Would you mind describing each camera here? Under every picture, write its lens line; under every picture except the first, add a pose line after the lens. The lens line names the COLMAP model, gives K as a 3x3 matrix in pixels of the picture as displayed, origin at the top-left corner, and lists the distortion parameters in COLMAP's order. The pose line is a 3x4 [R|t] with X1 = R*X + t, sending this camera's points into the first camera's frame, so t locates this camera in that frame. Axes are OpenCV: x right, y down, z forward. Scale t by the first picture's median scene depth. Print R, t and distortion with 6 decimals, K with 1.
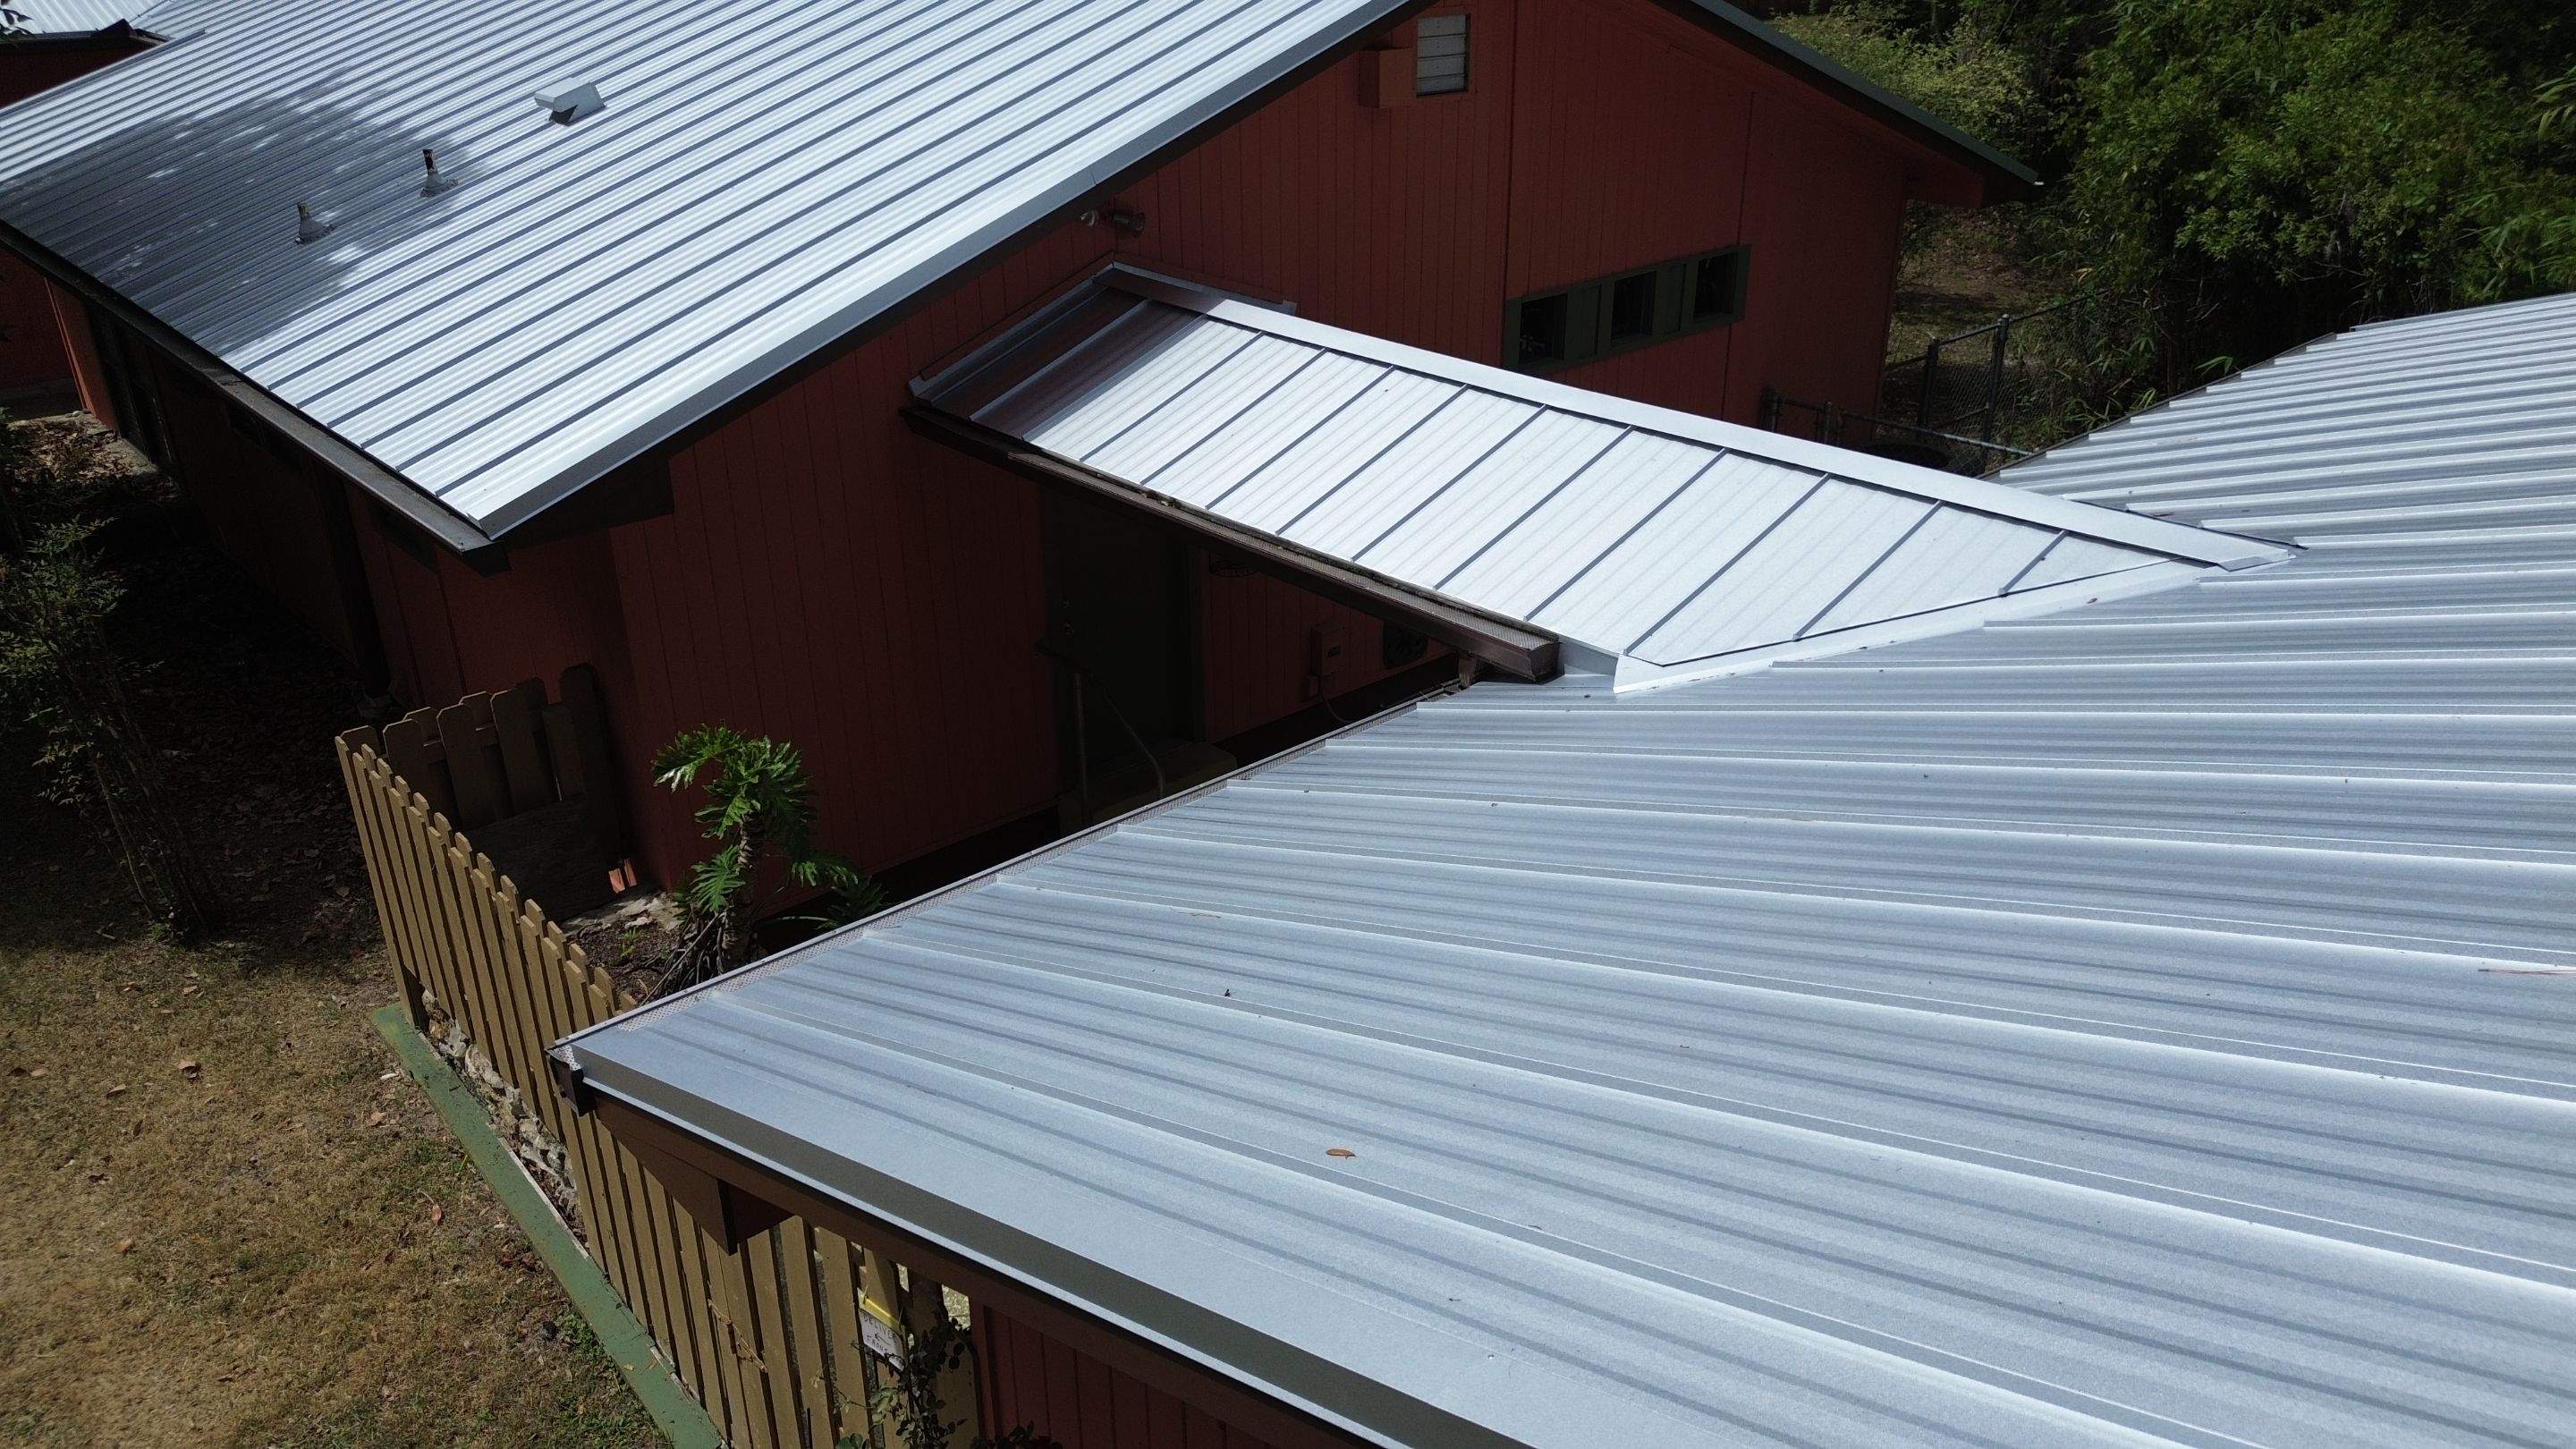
lens RADIAL K [[1824.5, 0, 1291.2], [0, 1824.5, 735.8], [0, 0, 1]] dist [0.061982, -0.053792]
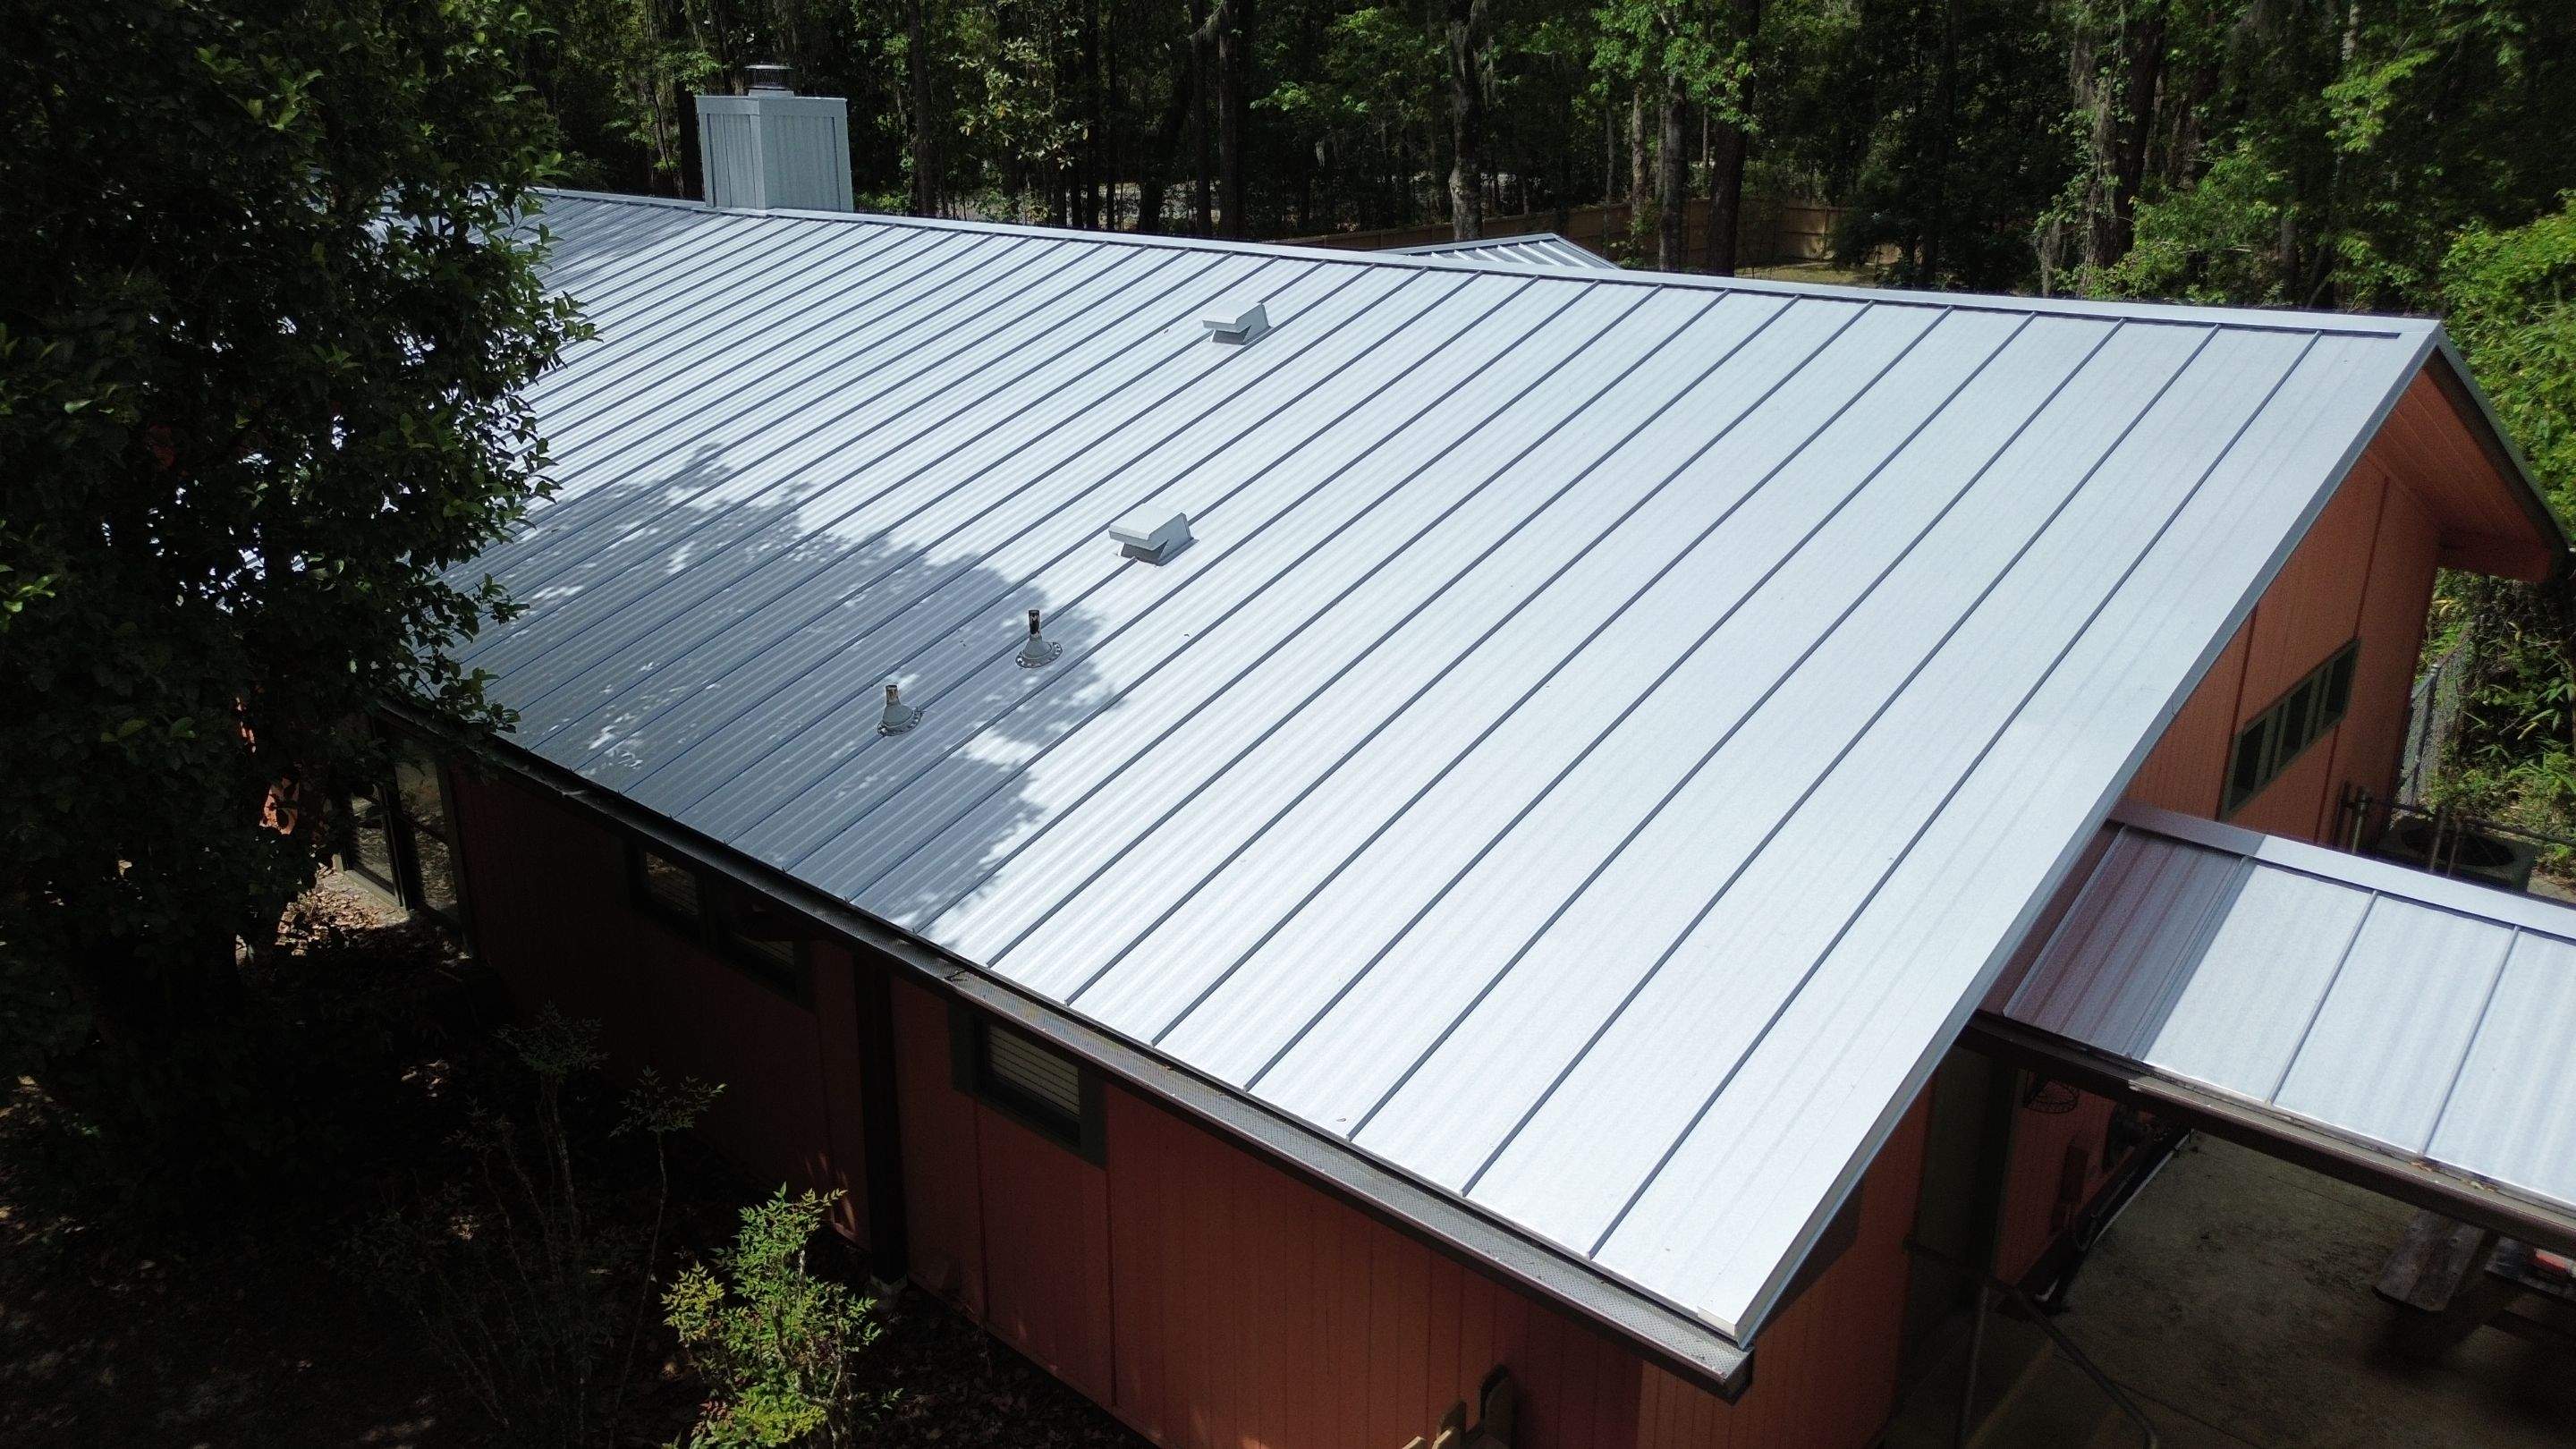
lens RADIAL K [[1824.5, 0, 1303.4], [0, 1824.5, 705.7], [0, 0, 1]] dist [0.061982, -0.053792]
pose [[0.994077, -0.023313, 0.106152, -0.492551], [0.036300, 0.991854, -0.122102, -0.197548], [-0.102441, 0.125232, 0.986825, 0.237964]]
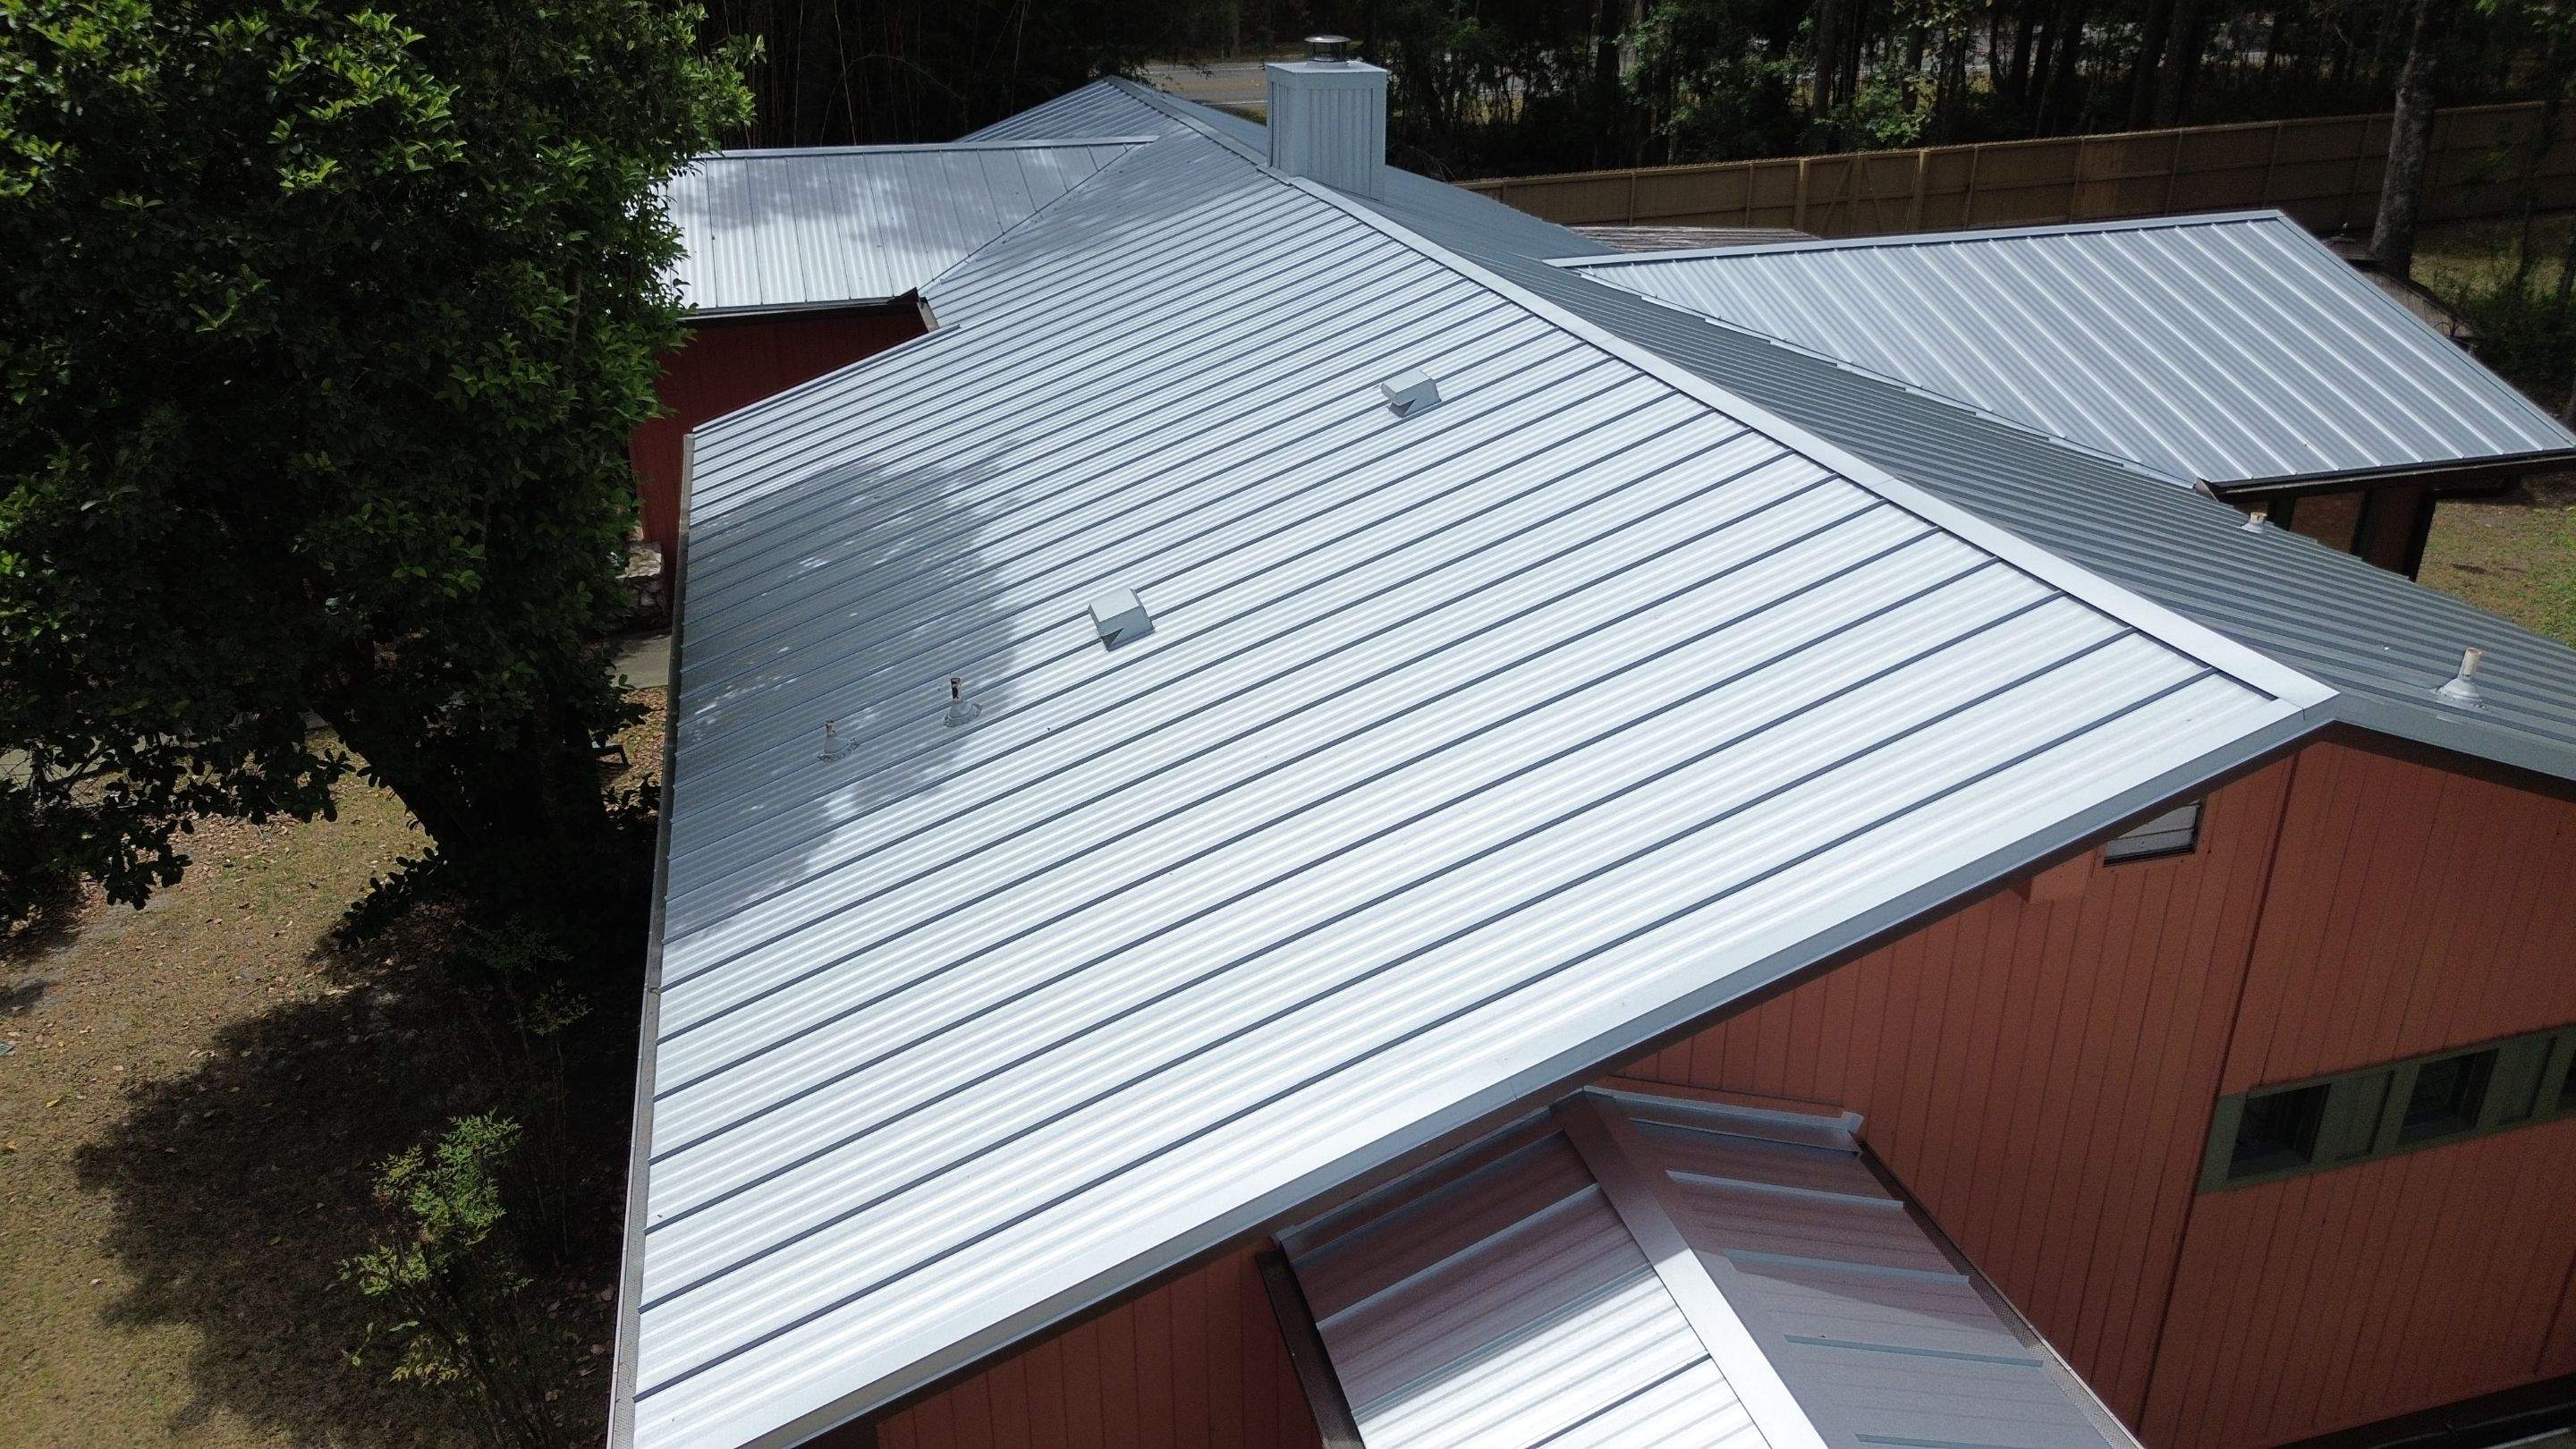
lens RADIAL K [[1824.5, 0, 1300.0], [0, 1824.5, 724.7], [0, 0, 1]] dist [0.061982, -0.053792]
pose [[0.896358, 0.188158, -0.401420, 0.072854], [-0.191327, 0.980985, 0.032592, -0.404652], [0.399919, 0.047588, 0.915314, 0.254166]]
